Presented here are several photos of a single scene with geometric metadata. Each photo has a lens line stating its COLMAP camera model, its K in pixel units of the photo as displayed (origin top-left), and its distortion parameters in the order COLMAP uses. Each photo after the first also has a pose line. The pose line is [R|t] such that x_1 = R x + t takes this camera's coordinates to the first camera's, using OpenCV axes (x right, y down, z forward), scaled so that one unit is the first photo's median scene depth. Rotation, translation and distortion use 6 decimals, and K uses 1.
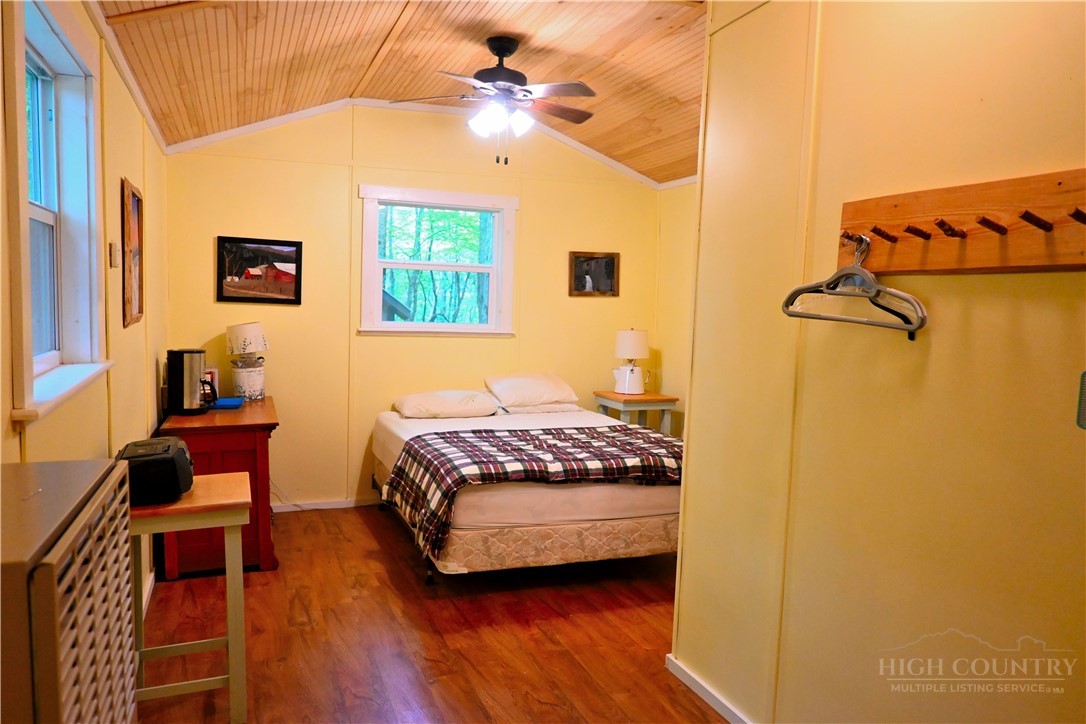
lens RADIAL K [[791.5, 0, 544.3], [0, 791.5, 363.1], [0, 0, 1]] dist [-0.000842, 0.010924]
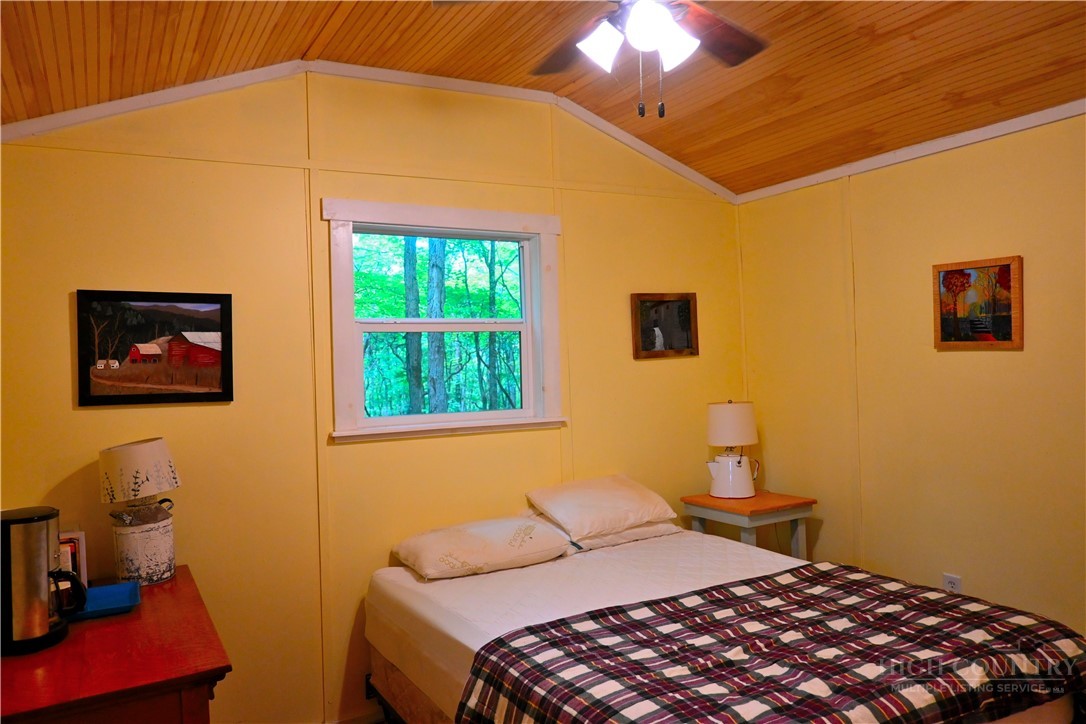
lens RADIAL K [[791.5, 0, 542.8], [0, 791.5, 362.0], [0, 0, 1]] dist [-0.000842, 0.010924]
pose [[0.987629, -0.060666, 0.144595, -0.165910], [0.072047, 0.994592, -0.074812, -0.042469], [-0.139275, 0.084304, 0.986659, 0.392121]]
